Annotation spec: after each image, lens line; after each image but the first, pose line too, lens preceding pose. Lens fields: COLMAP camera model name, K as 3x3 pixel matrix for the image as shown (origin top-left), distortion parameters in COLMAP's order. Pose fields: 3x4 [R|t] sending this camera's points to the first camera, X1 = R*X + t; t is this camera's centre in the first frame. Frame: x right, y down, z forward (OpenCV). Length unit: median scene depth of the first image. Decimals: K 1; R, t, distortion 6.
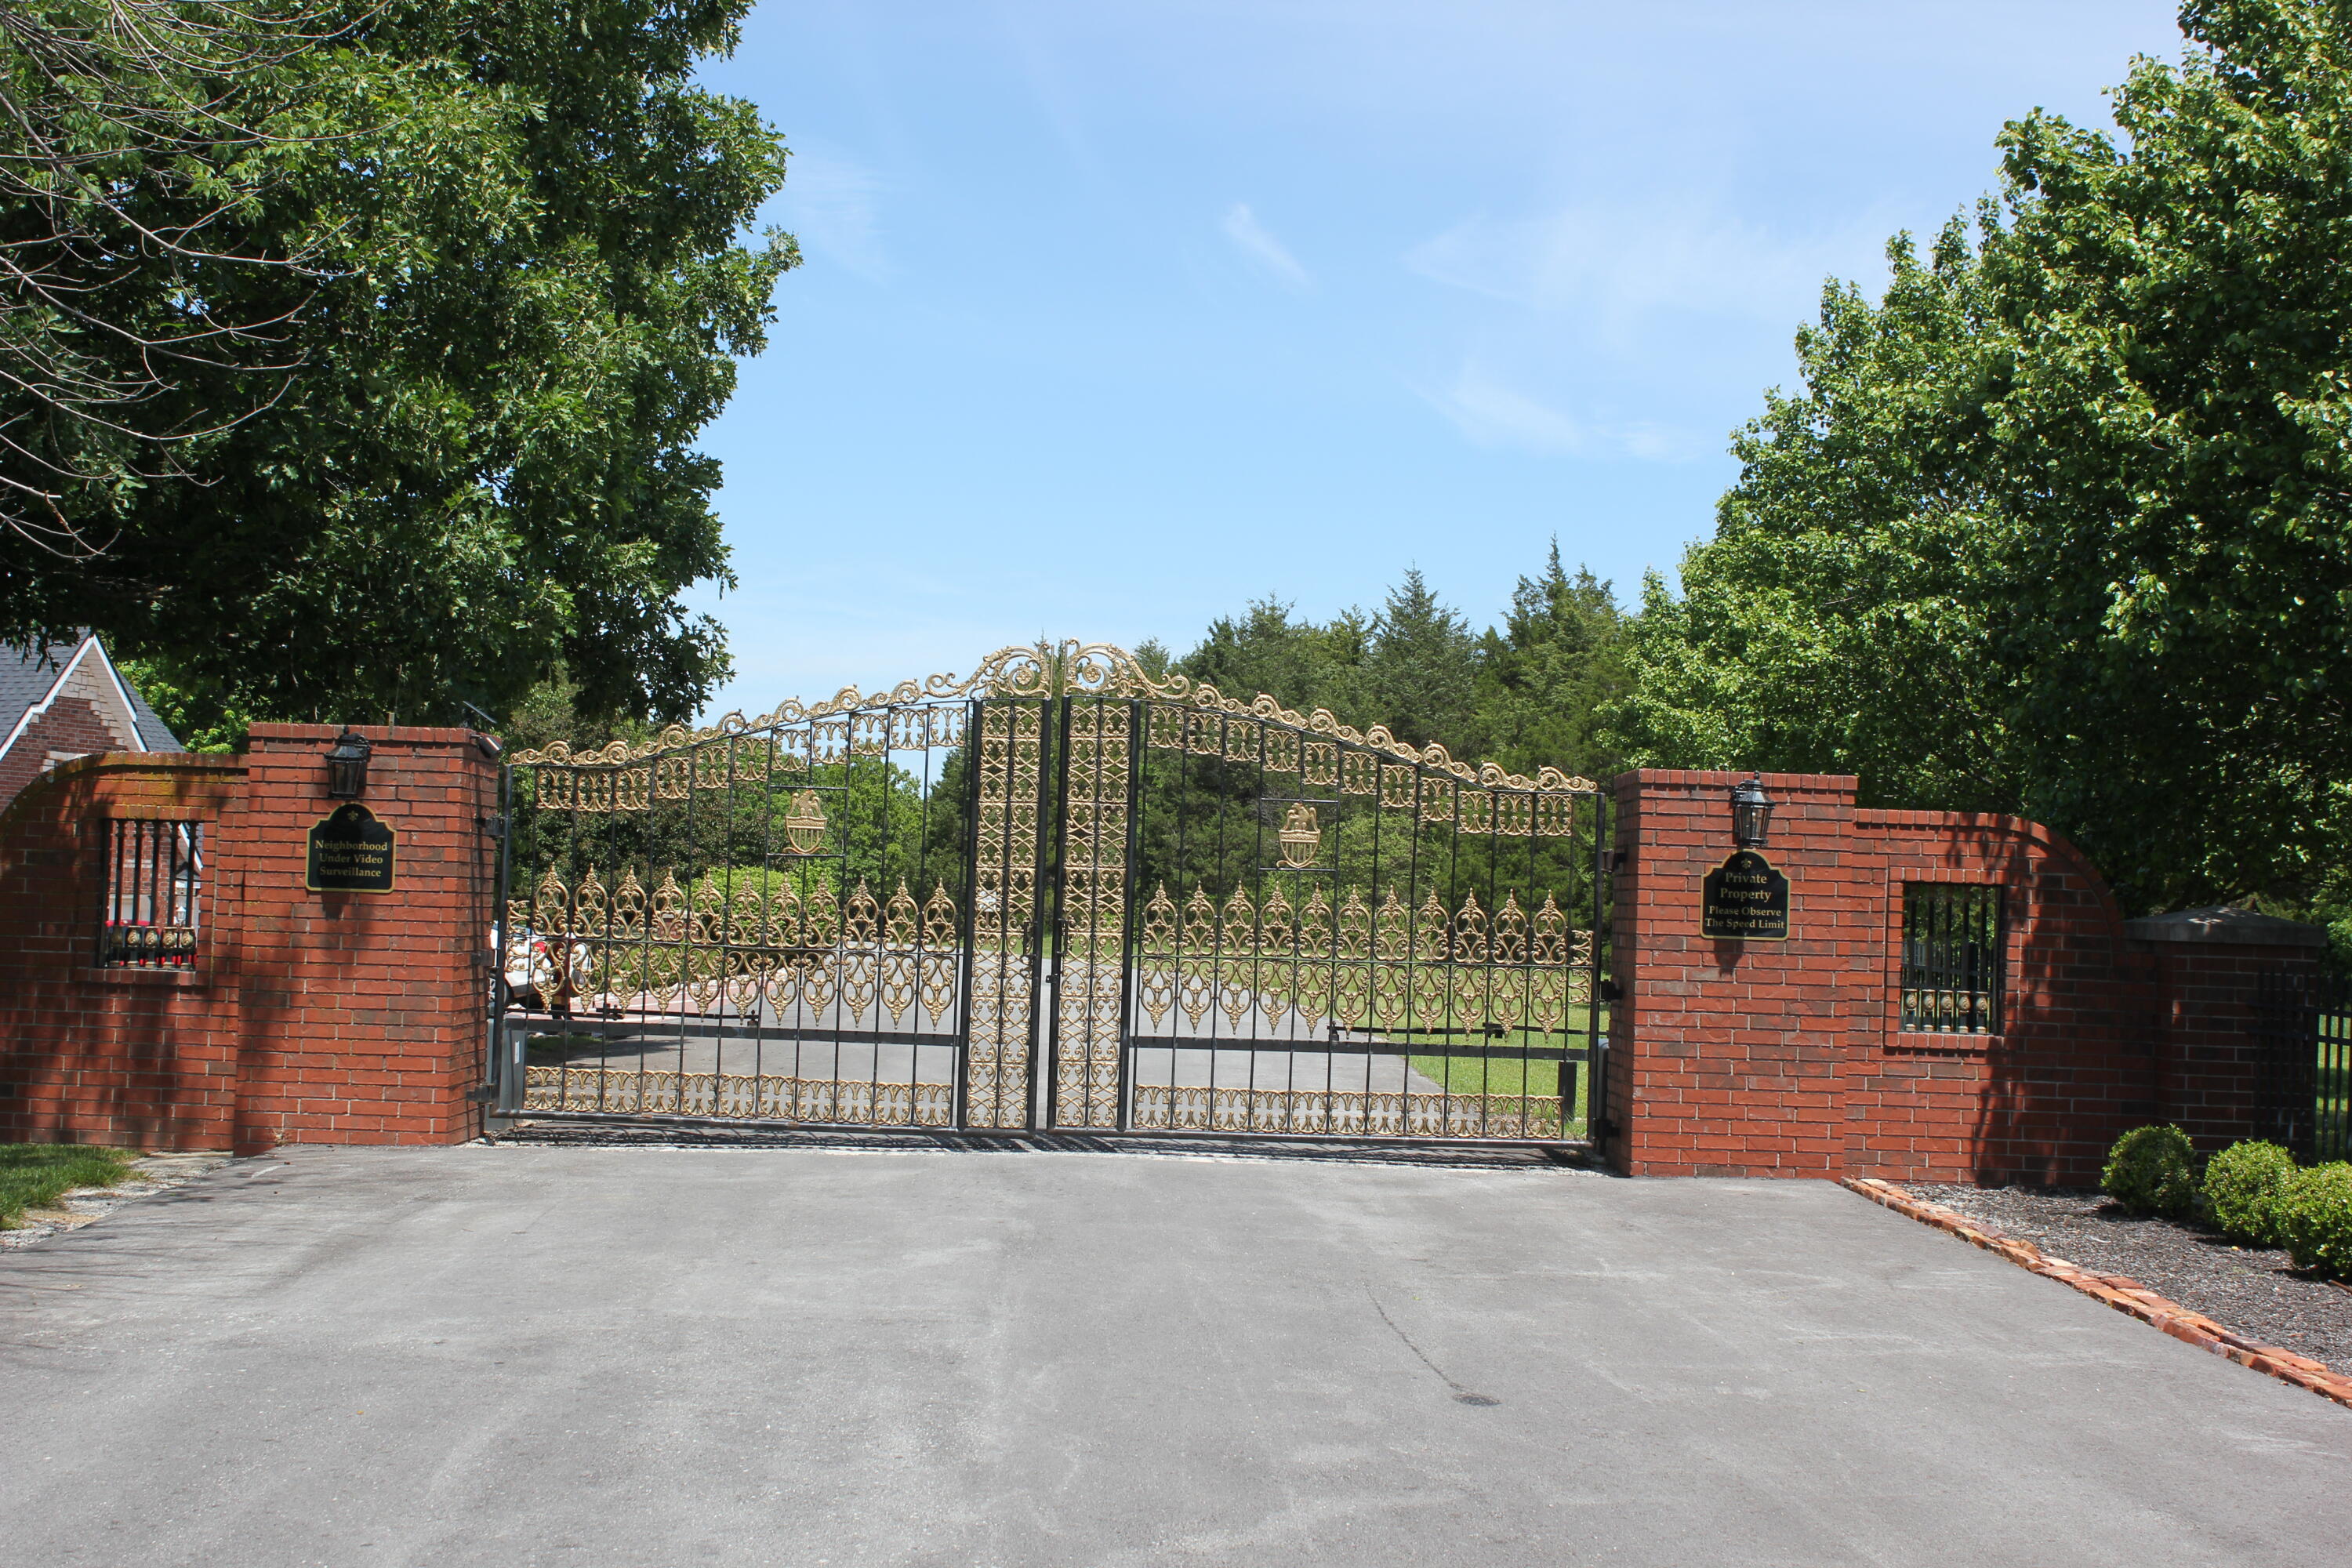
lens RADIAL K [[2965.7, 0, 1173.6], [0, 2965.7, 804.1], [0, 0, 1]] dist [-0.032840, 0.000000]
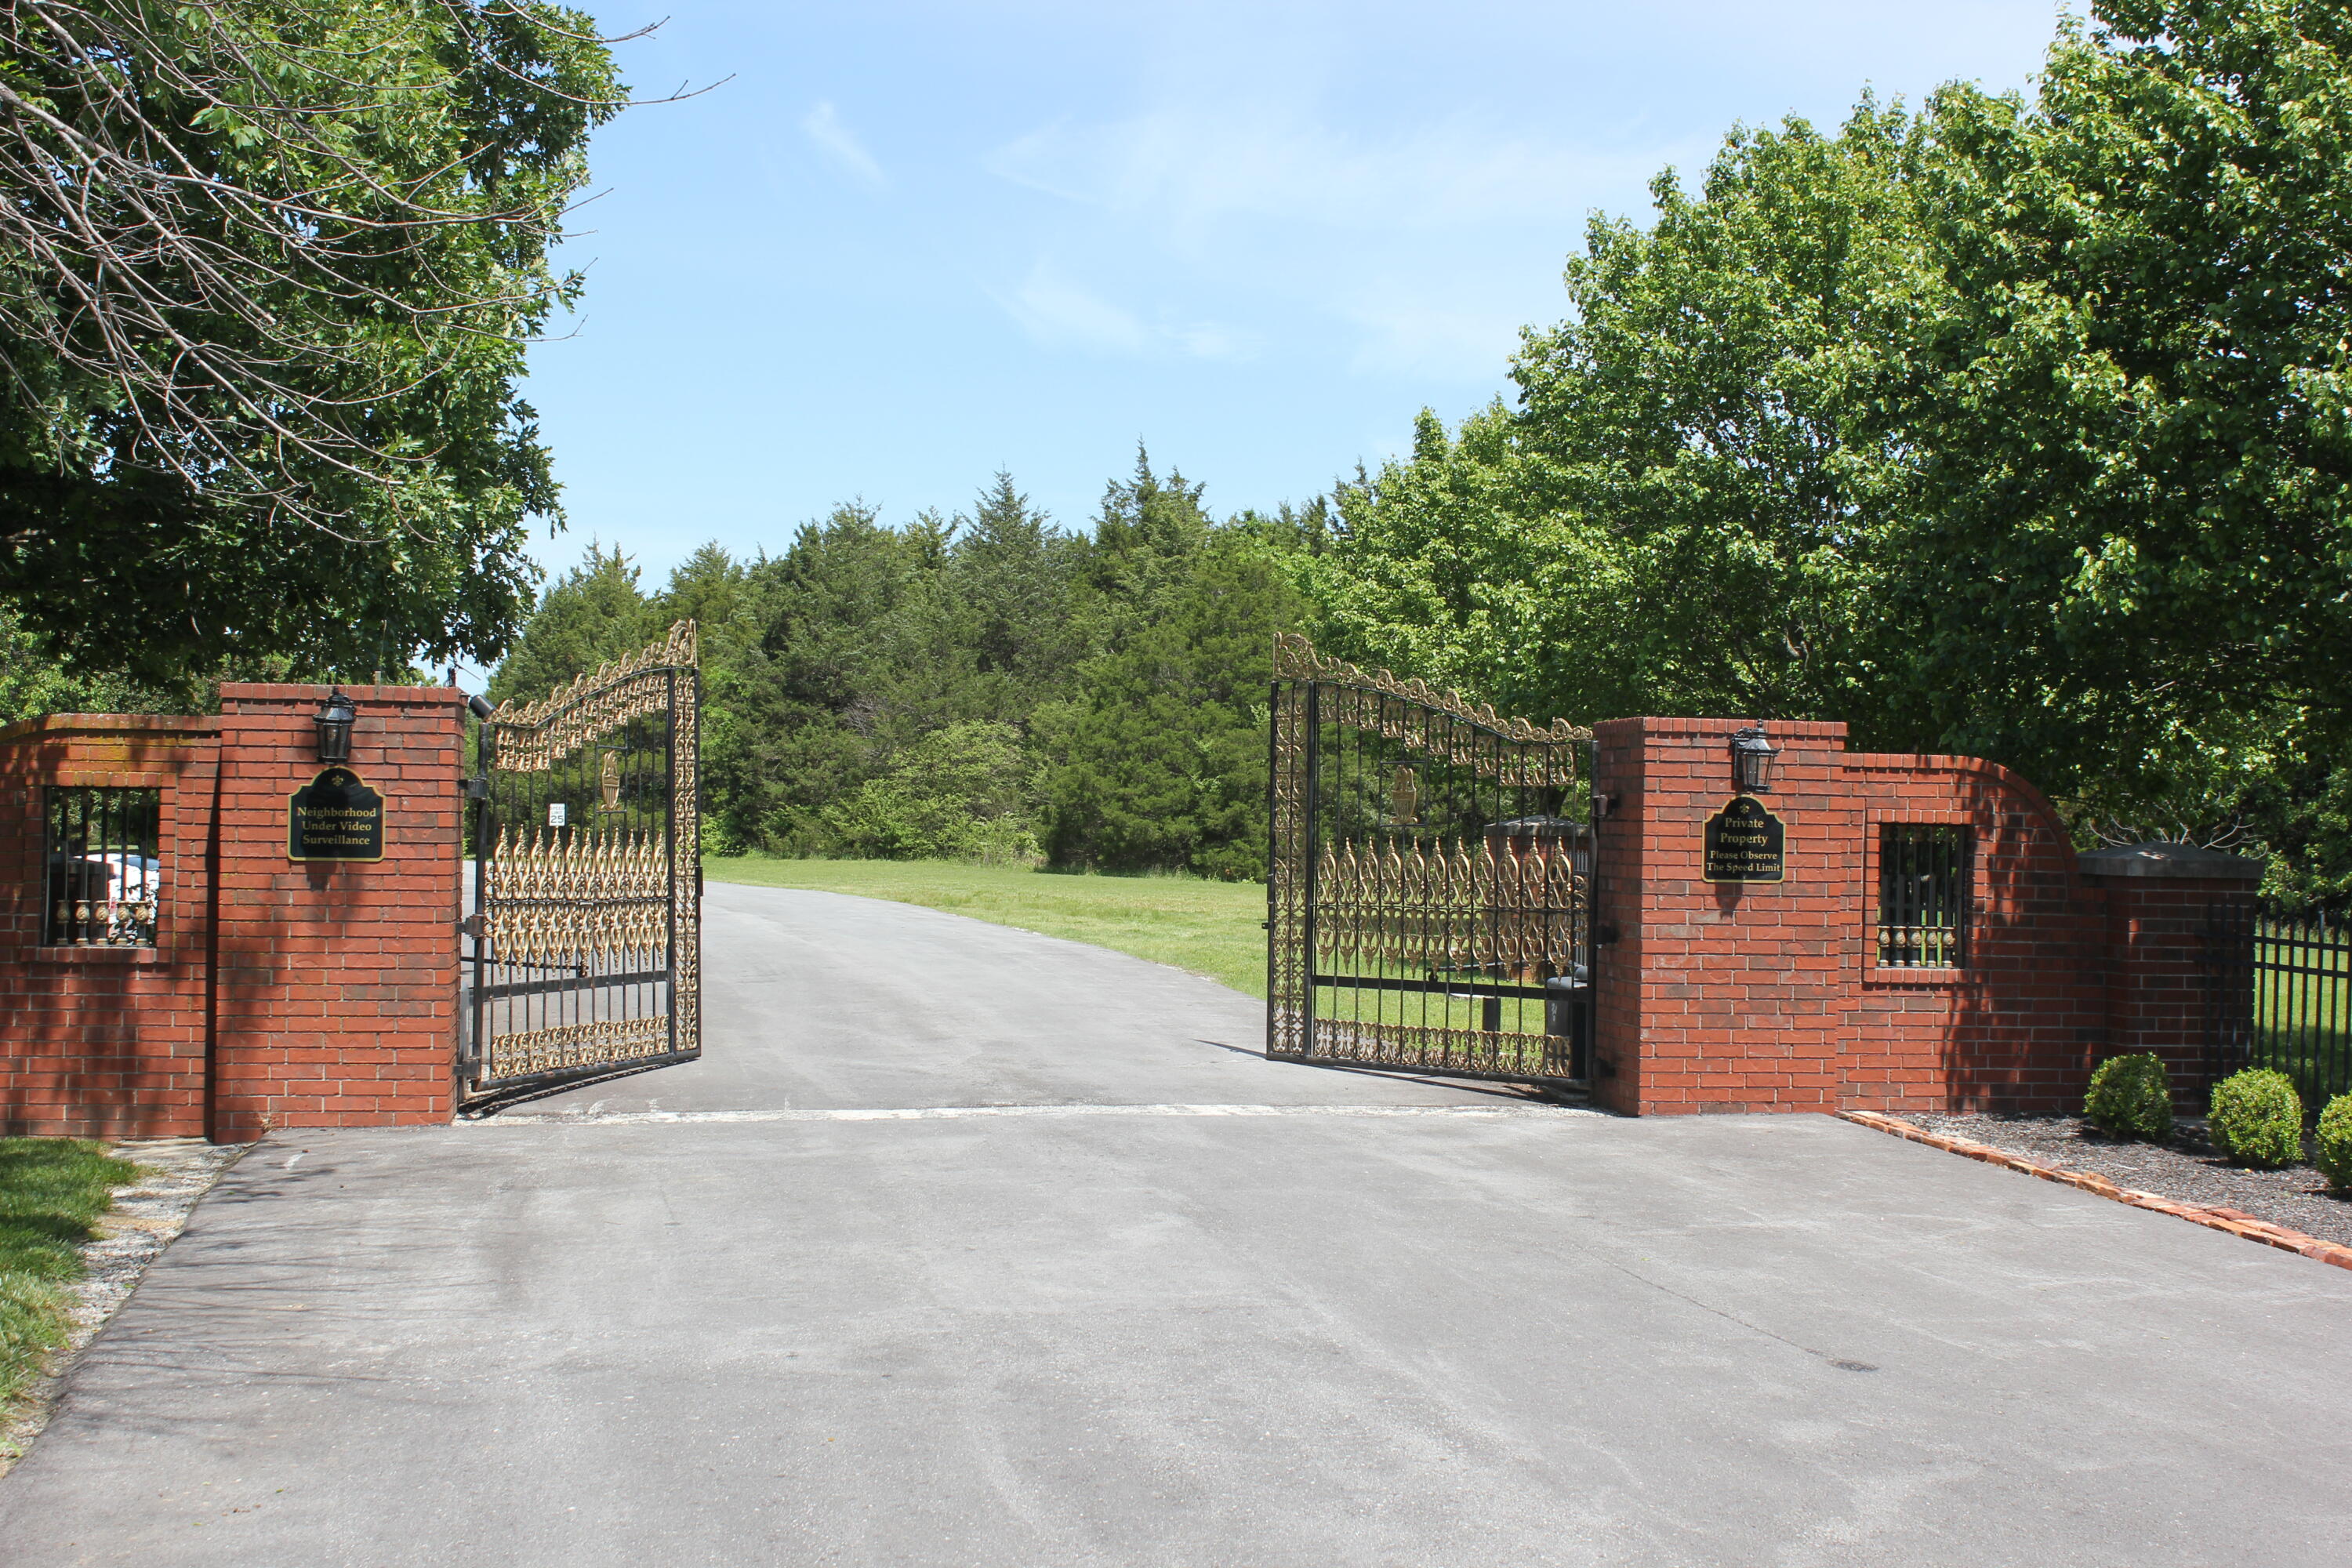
lens RADIAL K [[3020.0, 0, 1178.0], [0, 3020.0, 764.9], [0, 0, 1]] dist [-0.029885, 0.000000]
pose [[0.984998, -0.012908, 0.172081, -0.179821], [0.009159, 0.999703, 0.022564, -0.020594], [-0.172322, -0.020650, 0.984824, 0.002848]]
